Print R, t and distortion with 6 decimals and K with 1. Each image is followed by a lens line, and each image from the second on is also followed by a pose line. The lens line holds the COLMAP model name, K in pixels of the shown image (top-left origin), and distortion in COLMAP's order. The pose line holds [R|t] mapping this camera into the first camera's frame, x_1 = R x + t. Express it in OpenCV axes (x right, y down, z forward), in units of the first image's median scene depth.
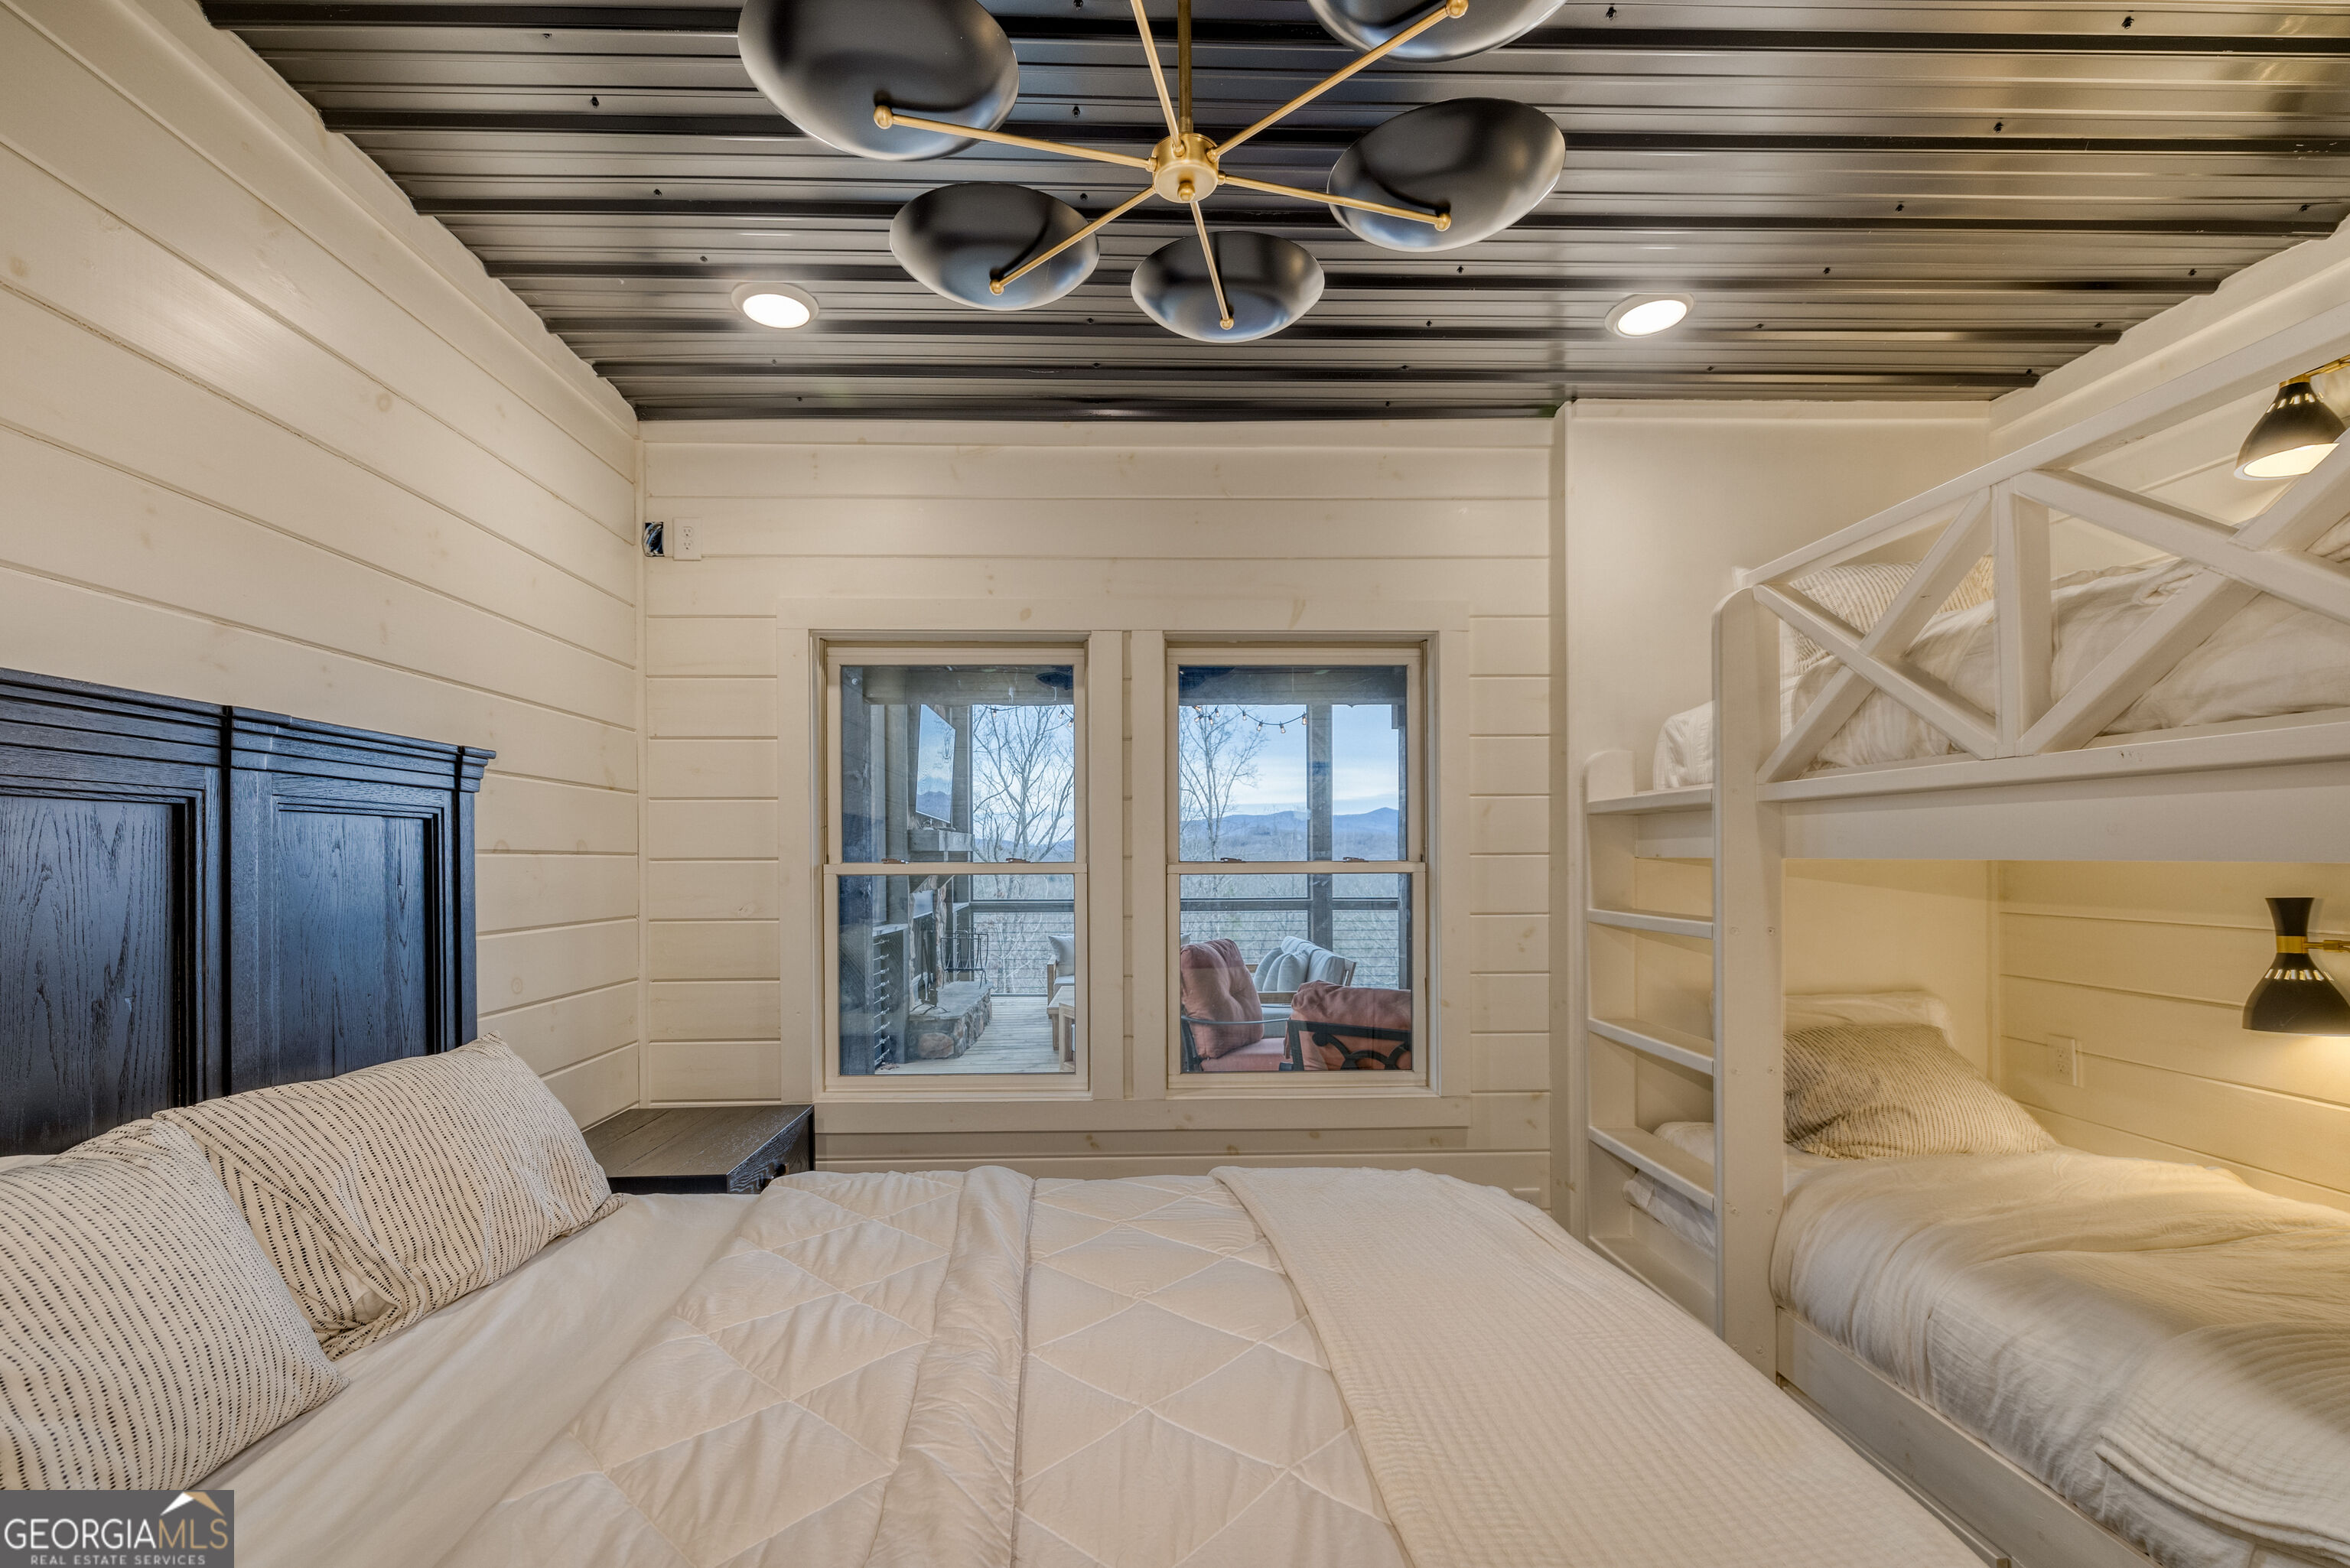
lens RADIAL K [[1033.2, 0, 1166.7], [0, 1033.2, 865.1], [0, 0, 1]] dist [-0.001496, -0.000250]
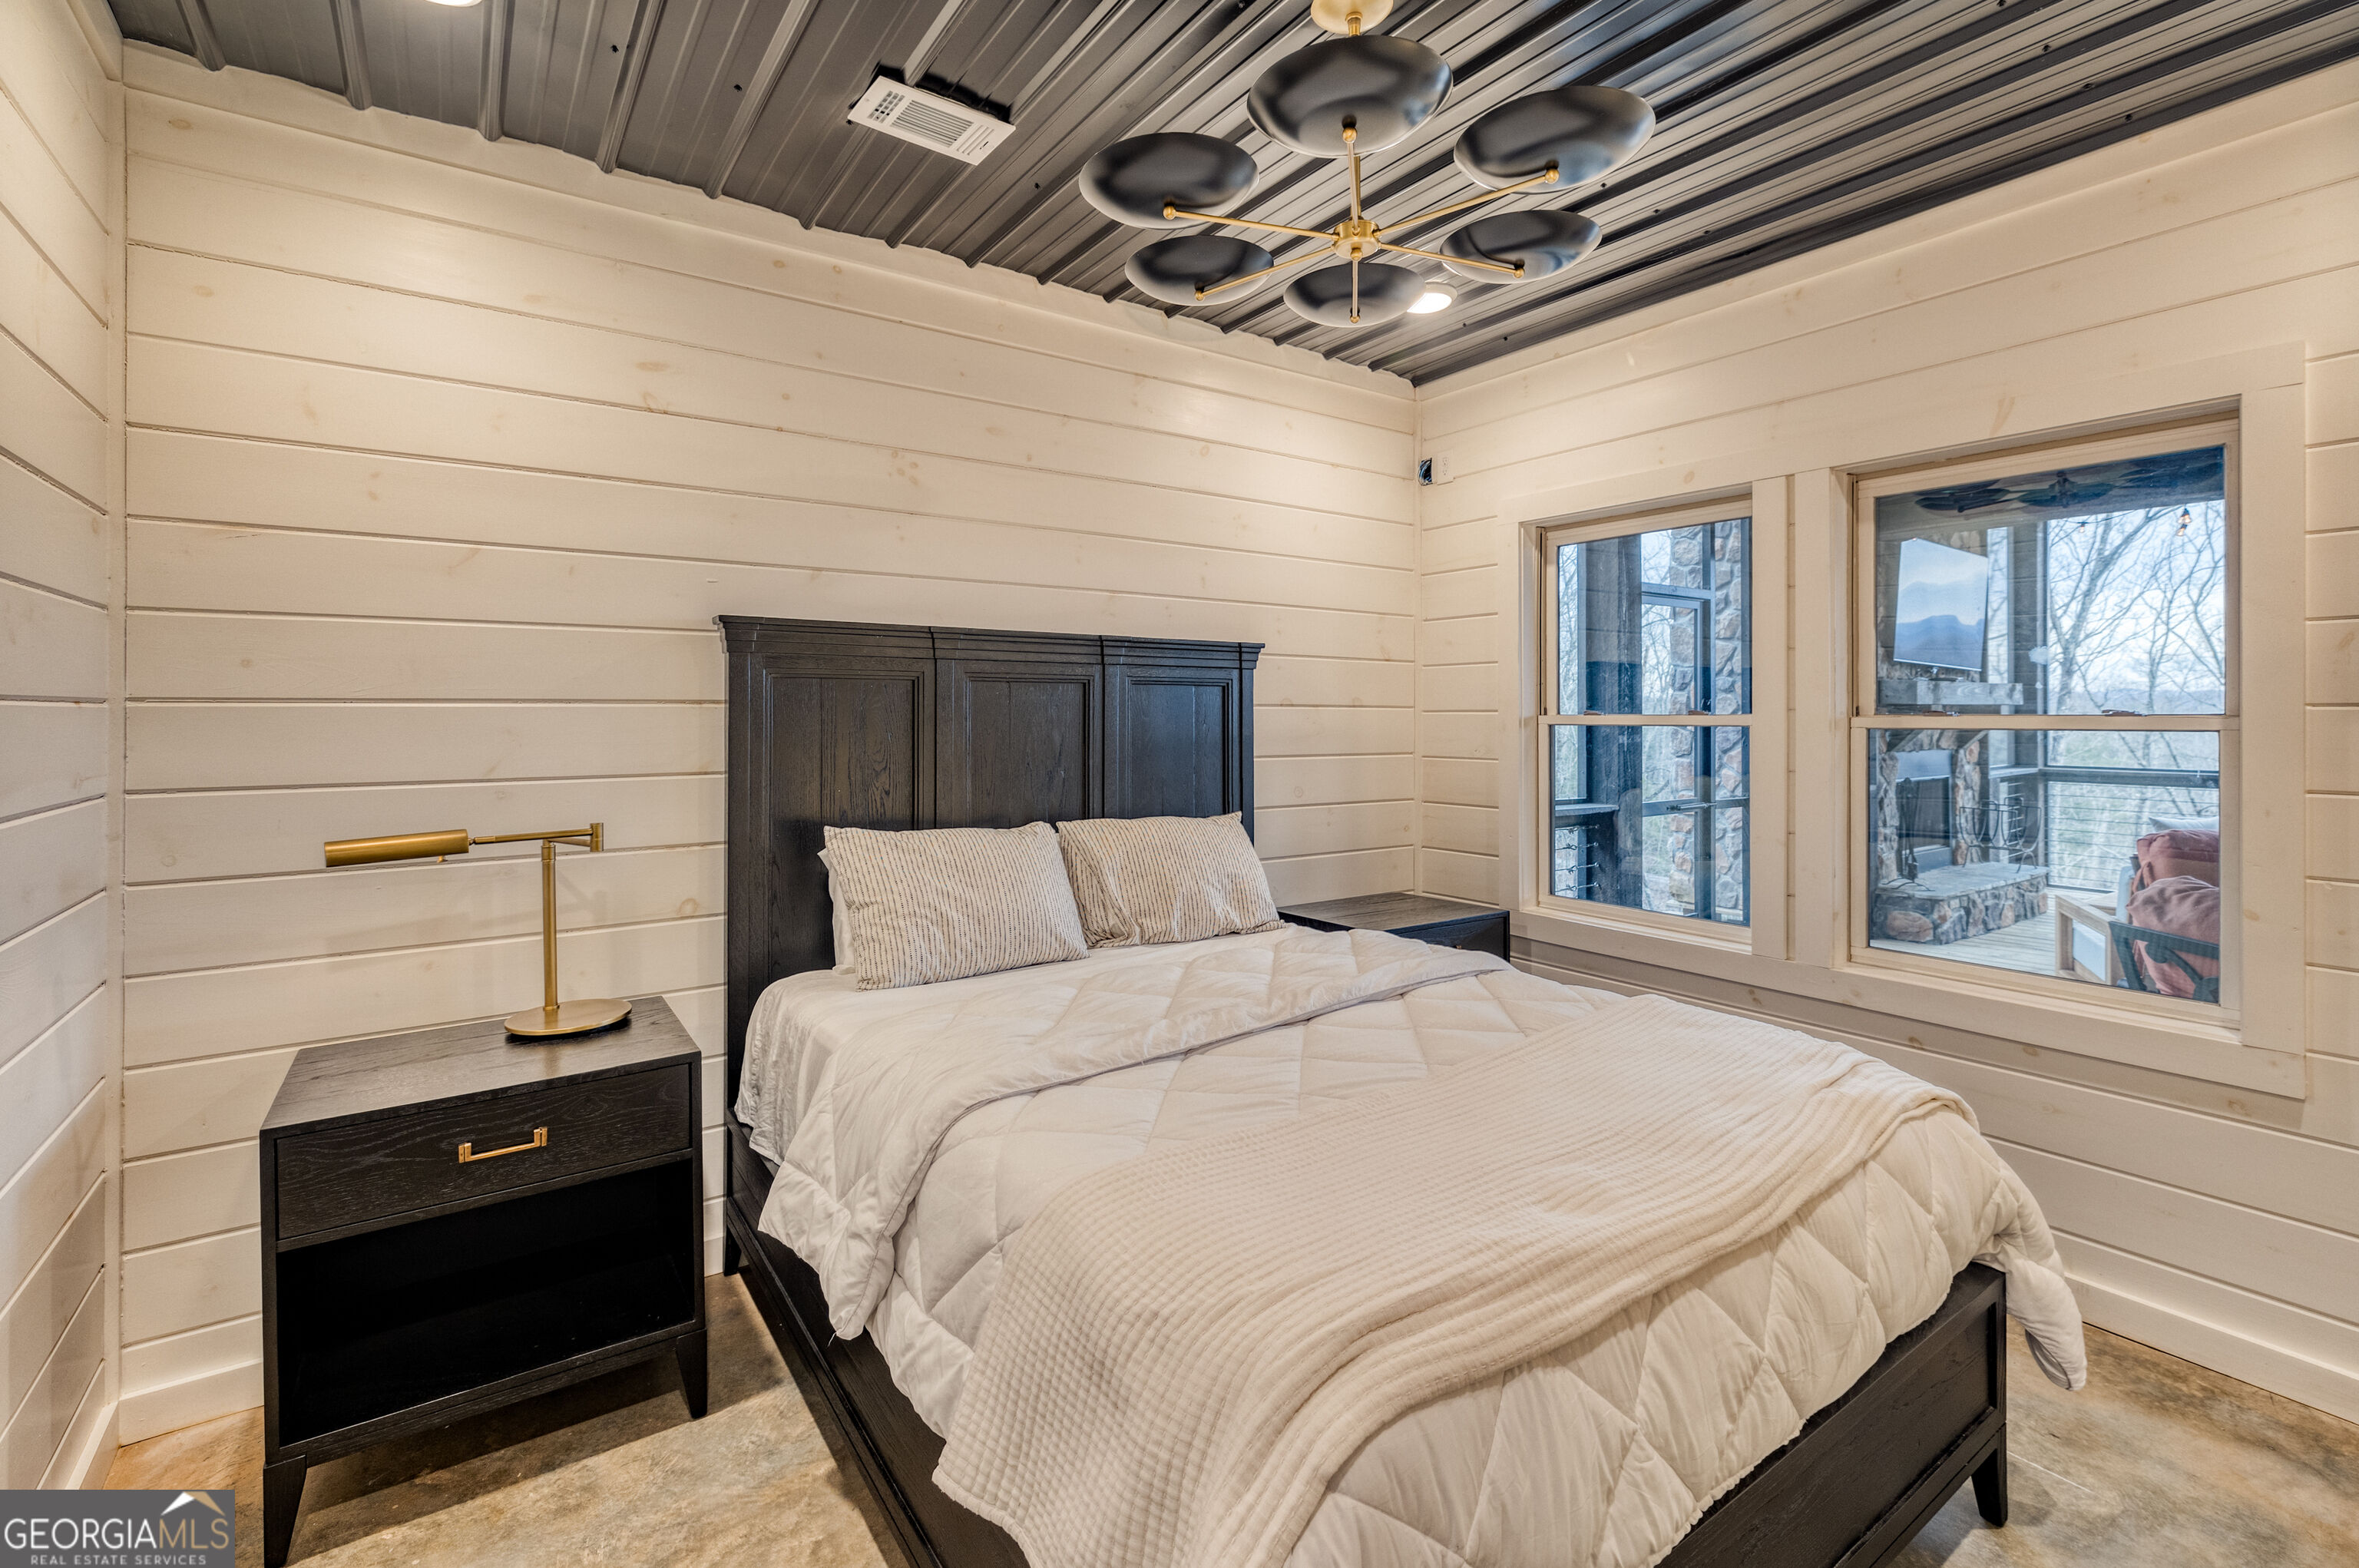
lens RADIAL K [[1041.5, 0, 1183.3], [0, 1041.5, 711.9], [0, 0, 1]] dist [0.000744, 0.000207]
pose [[0.554385, 0.001638, -0.832259, 0.456854], [-0.008242, 0.999960, -0.003522, 0.002944], [0.832220, 0.008812, 0.554376, -0.009772]]
